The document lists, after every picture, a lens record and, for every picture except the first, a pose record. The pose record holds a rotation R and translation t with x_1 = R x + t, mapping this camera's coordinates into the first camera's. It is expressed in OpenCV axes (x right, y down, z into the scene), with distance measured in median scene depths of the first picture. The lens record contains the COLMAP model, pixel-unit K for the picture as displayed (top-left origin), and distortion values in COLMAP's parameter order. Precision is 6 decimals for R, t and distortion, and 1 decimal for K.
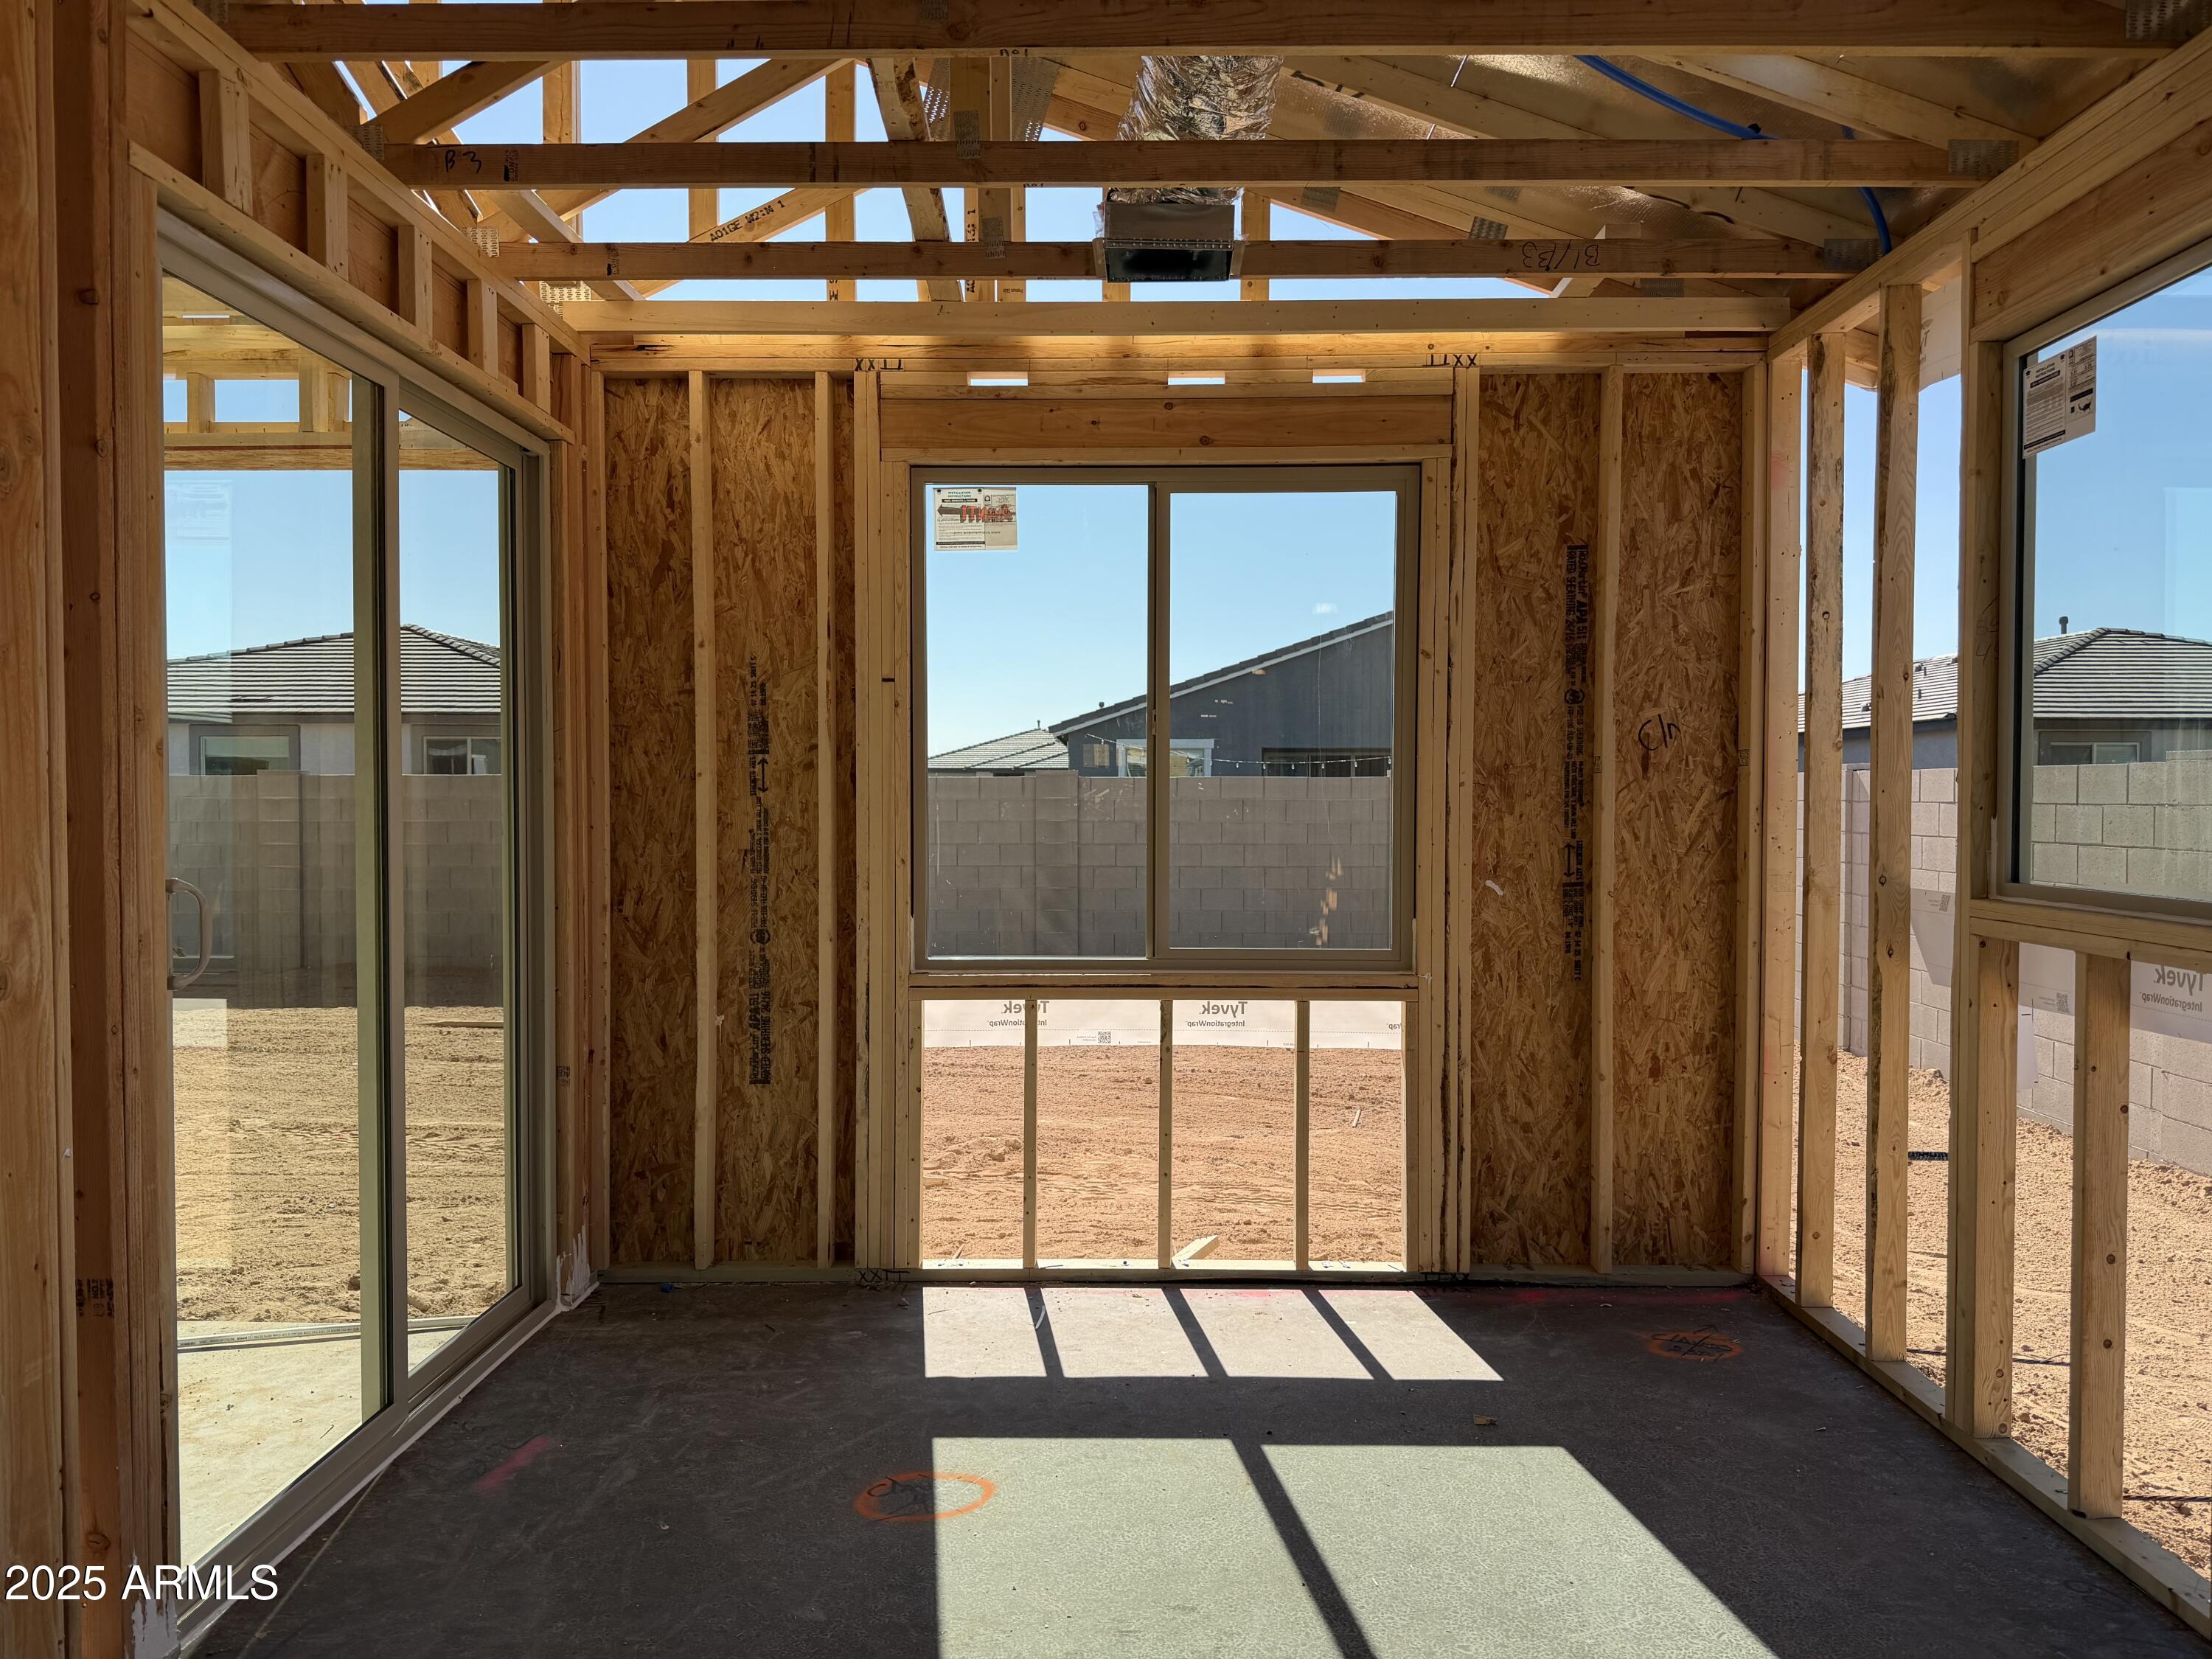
lens RADIAL K [[1490.0, 0, 1106.0], [0, 1490.0, 829.5], [0, 0, 1]] dist [0.101512, -0.194098]
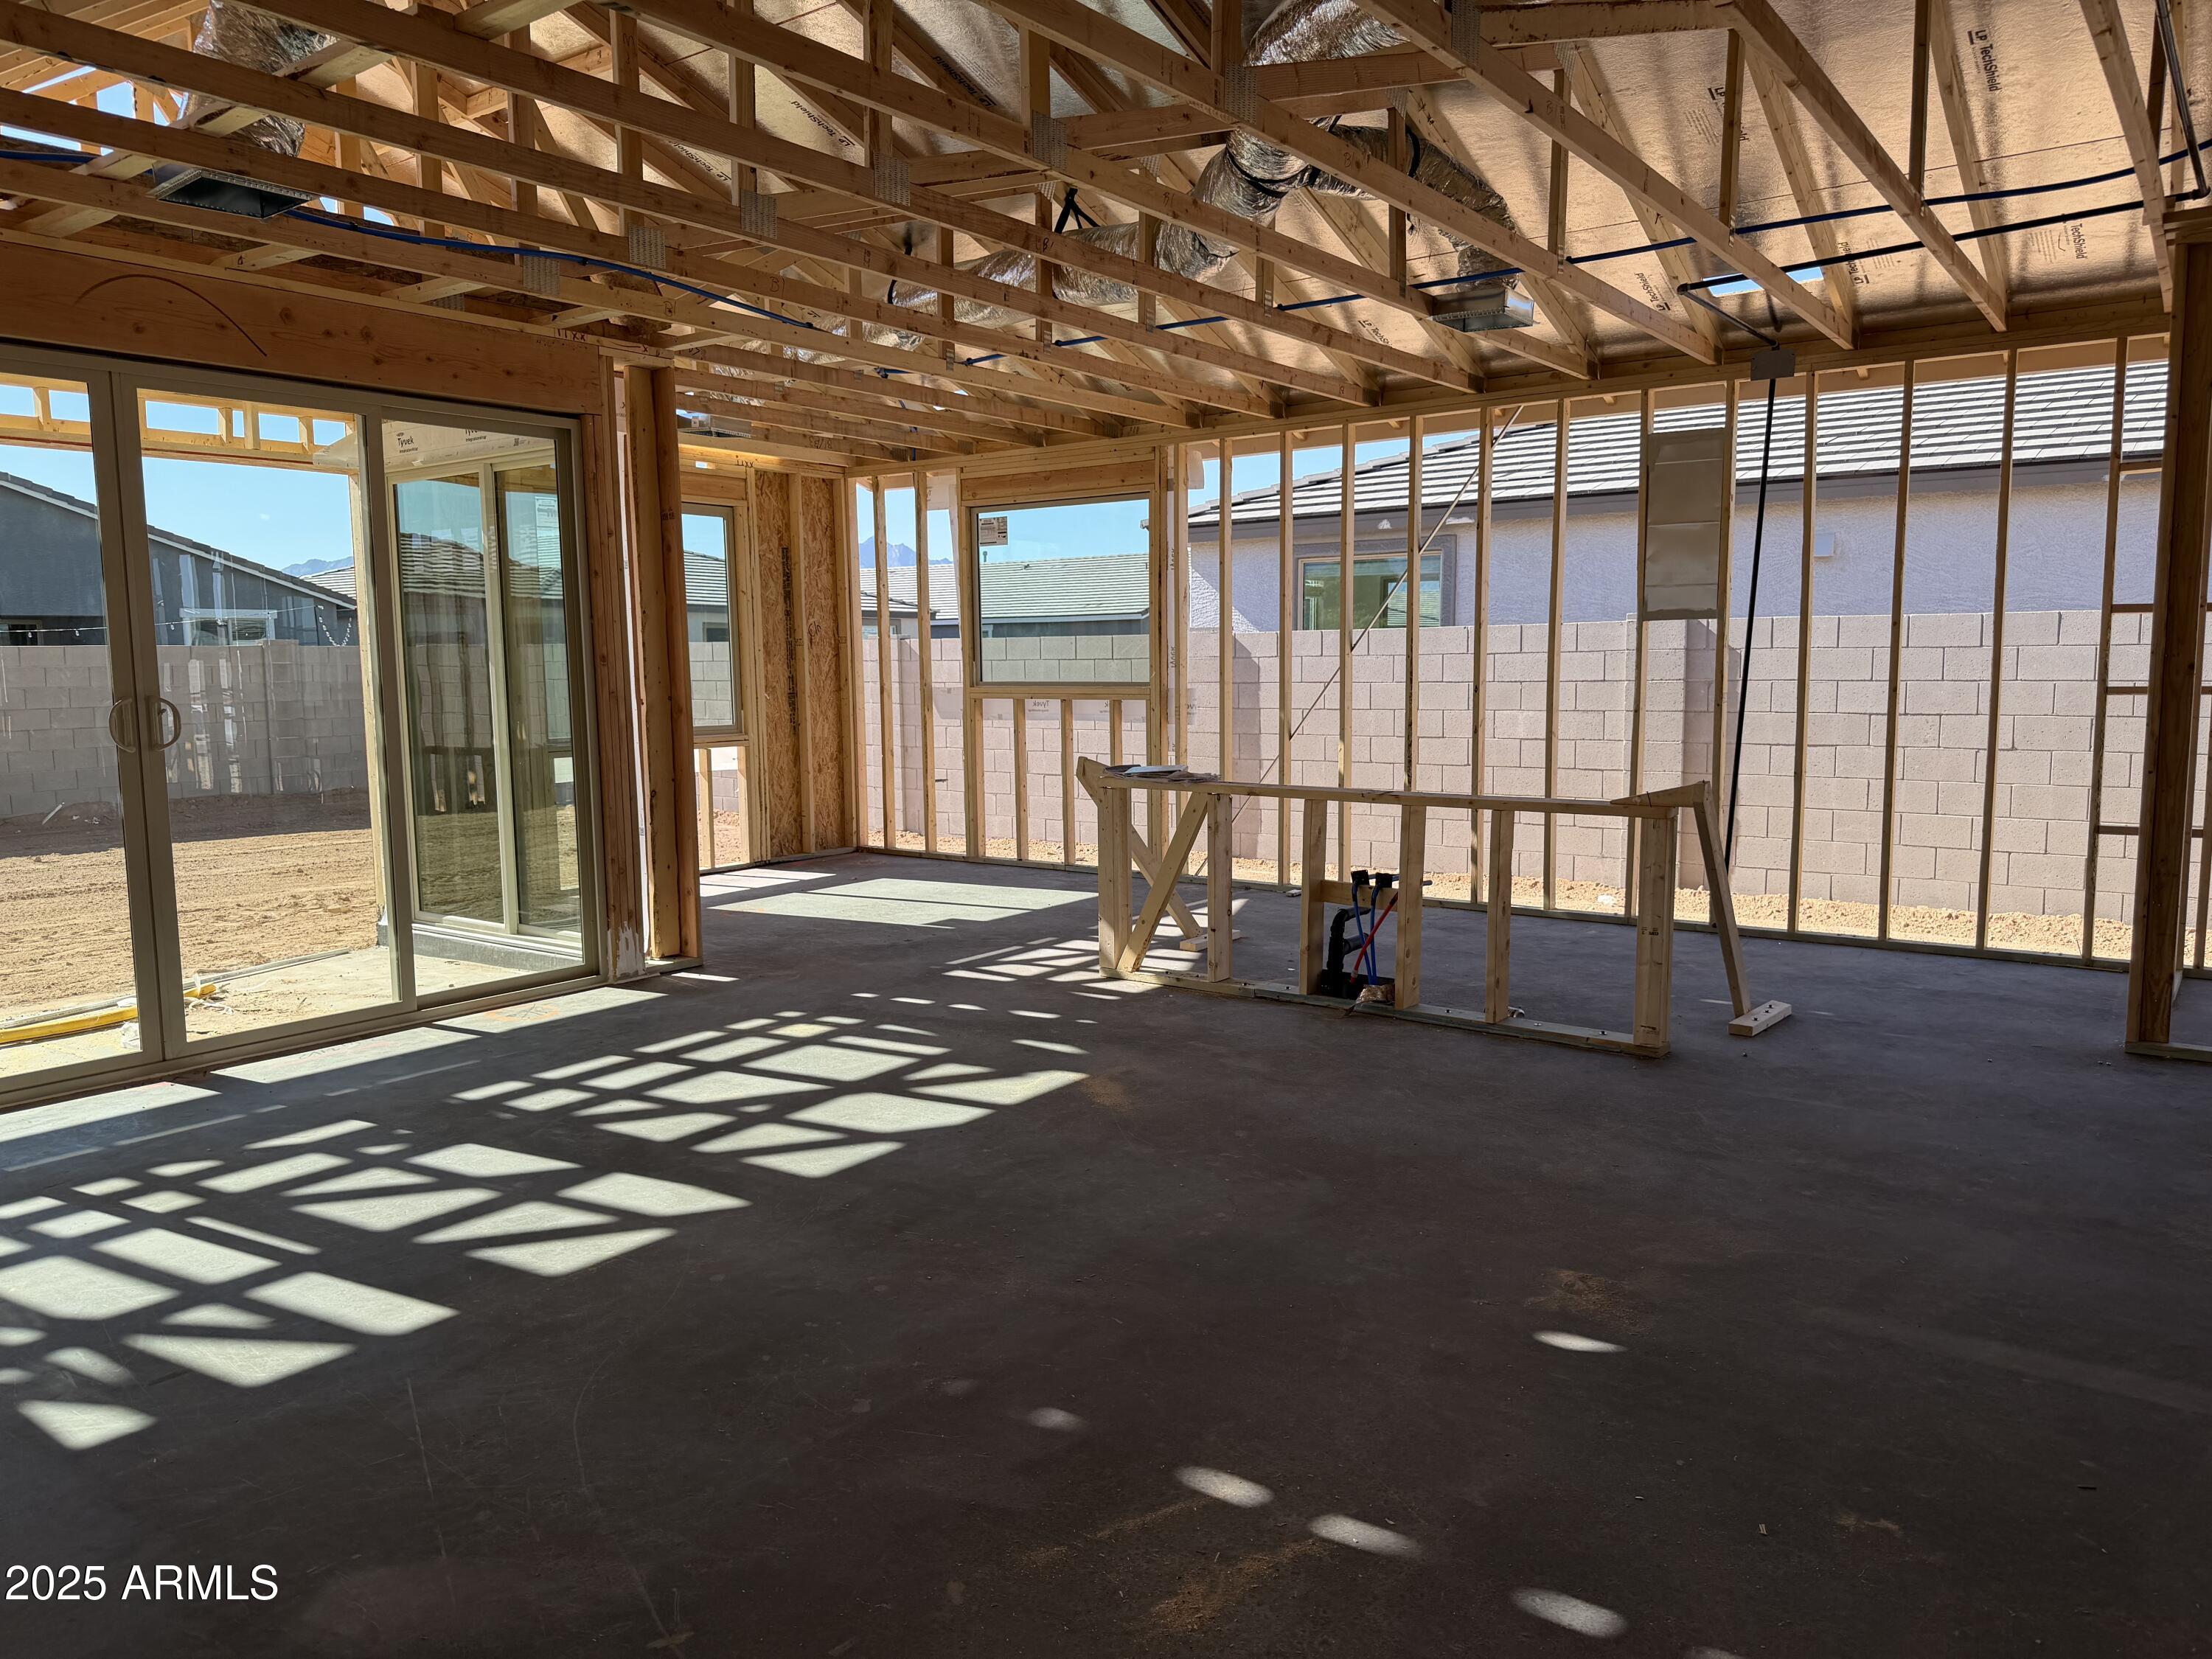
lens RADIAL K [[1542.4, 0, 1106.0], [0, 1542.4, 829.5], [0, 0, 1]] dist [0.056146, -0.068271]
pose [[0.567074, -0.095602, 0.818100, -1.417614], [0.029616, 0.994966, 0.095742, 0.031485], [-0.823134, -0.030063, 0.567051, -0.790123]]
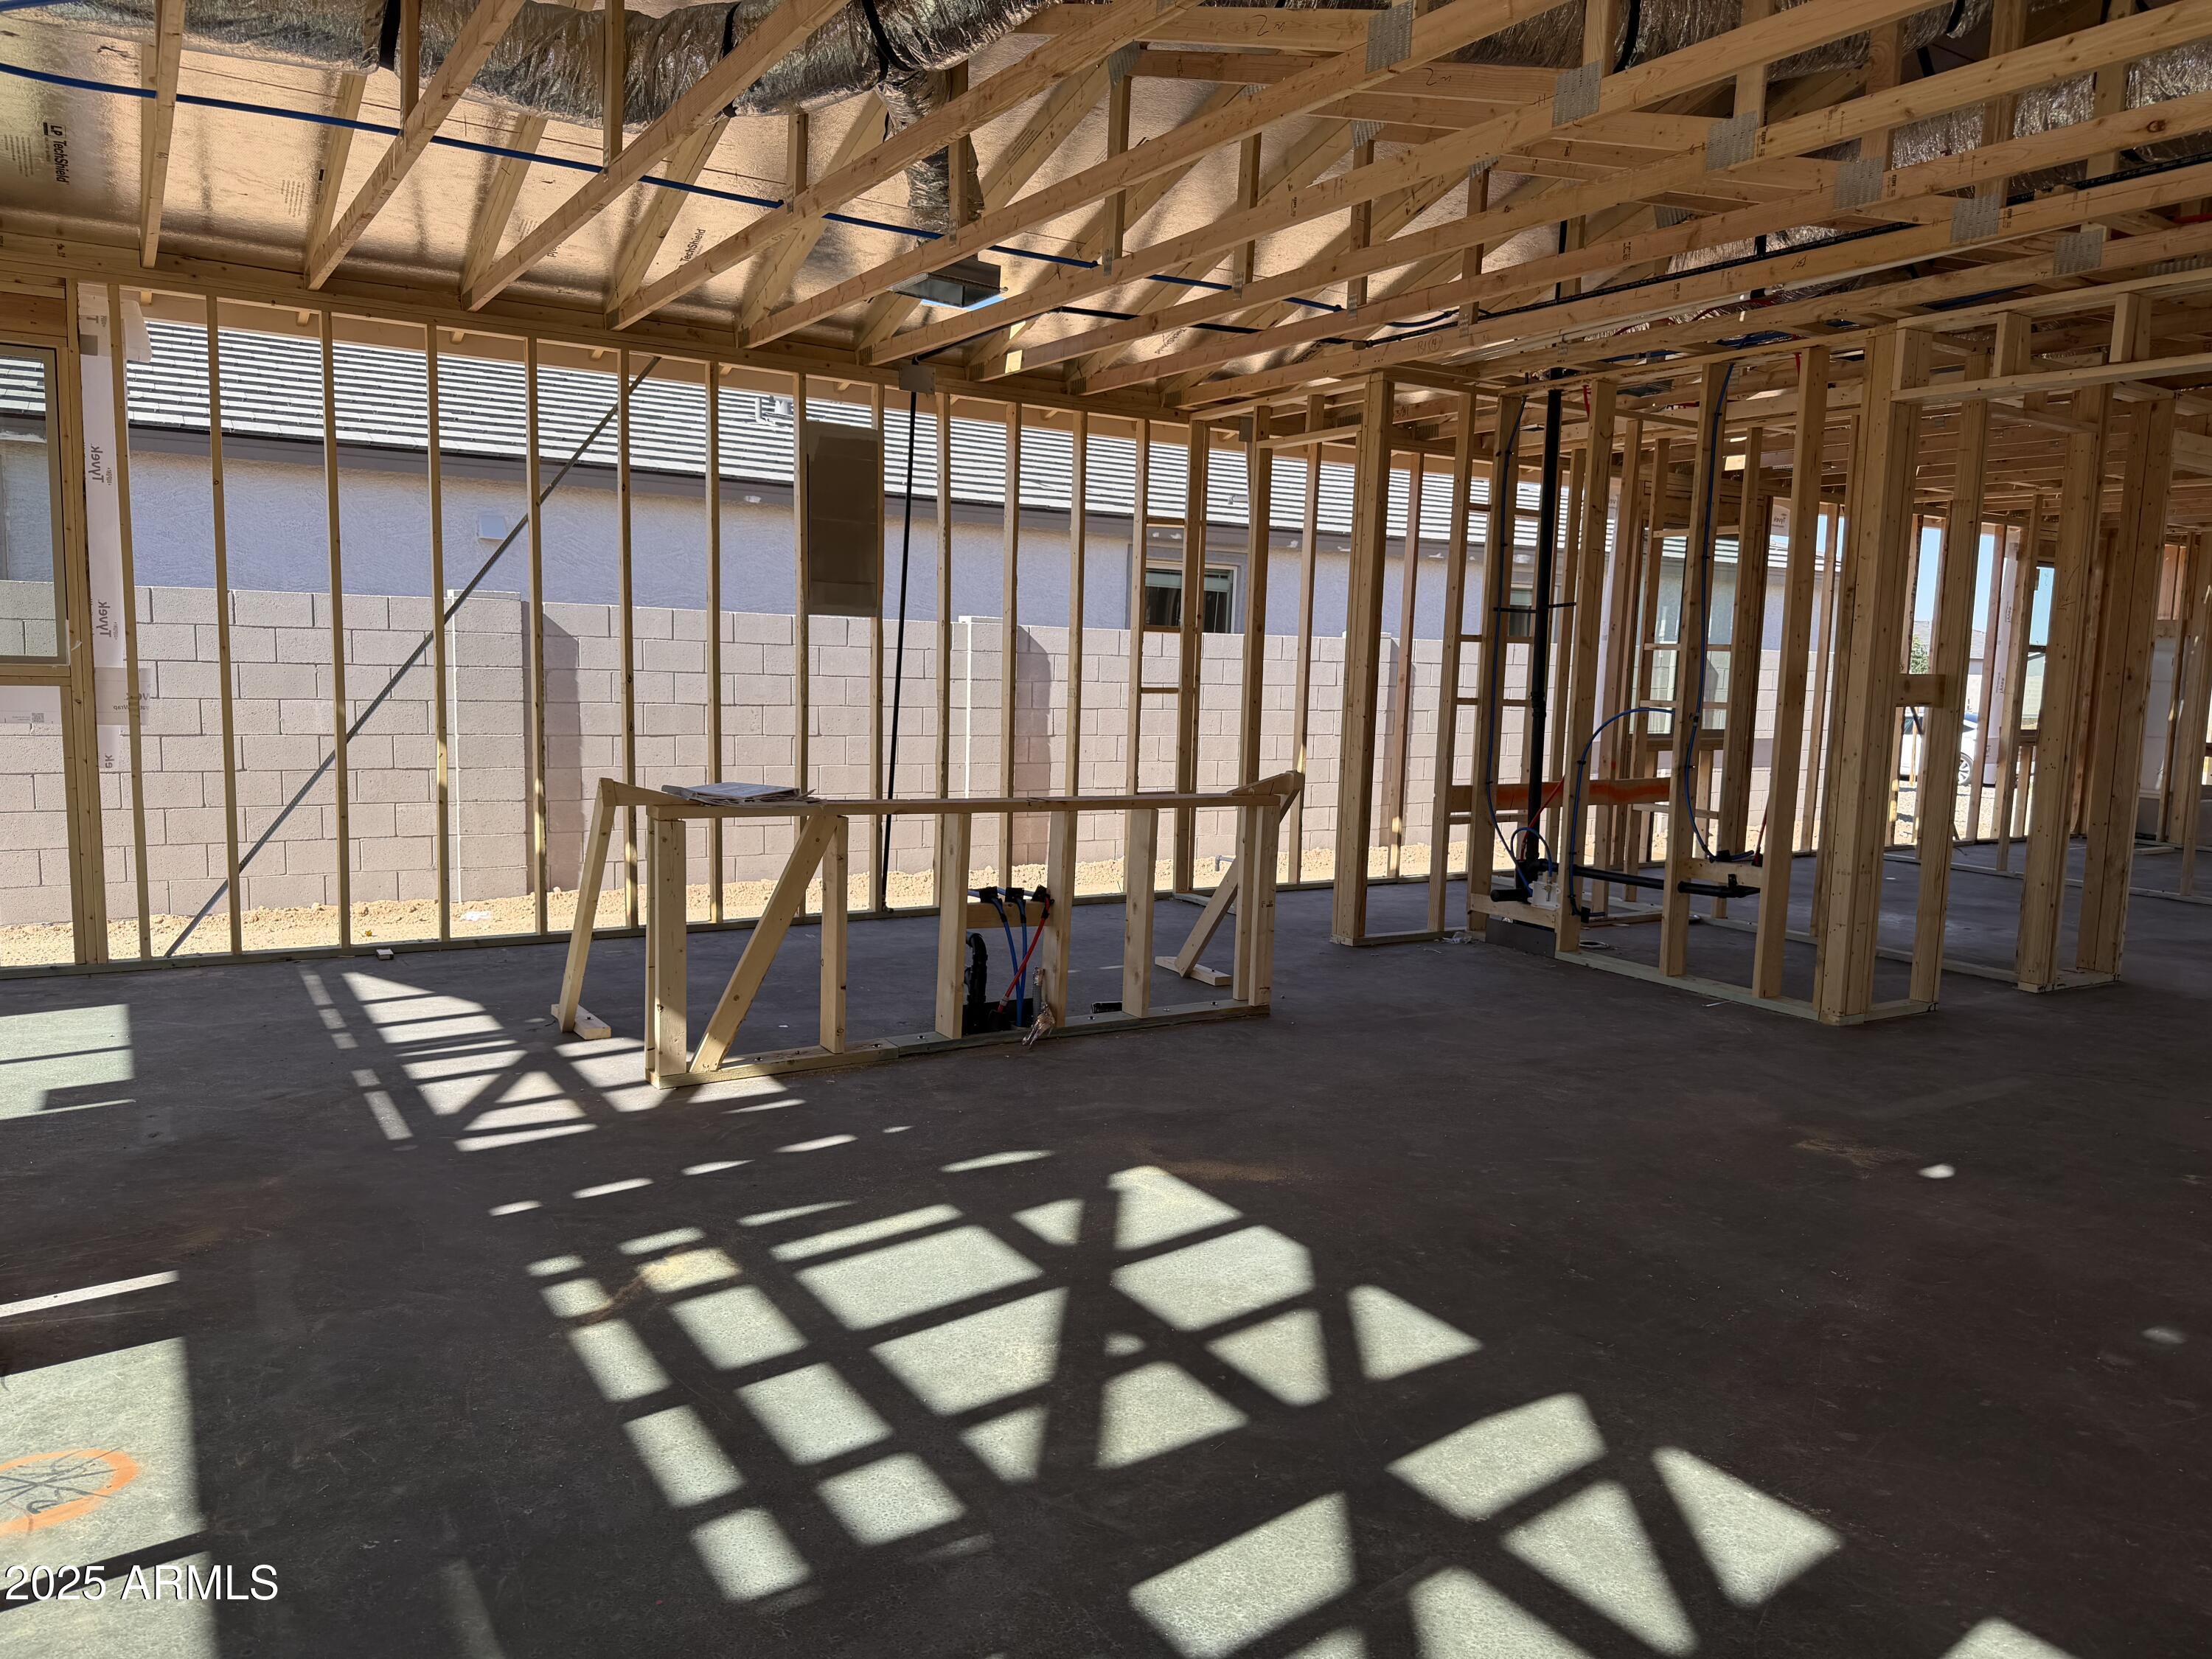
lens RADIAL K [[1553.3, 0, 1106.0], [0, 1553.3, 829.5], [0, 0, 1]] dist [0.064592, -0.066472]
pose [[-0.559903, -0.107175, 0.821597, -1.239442], [-0.009381, 0.992355, 0.123057, 0.004832], [-0.828505, 0.061193, -0.556628, 0.405698]]
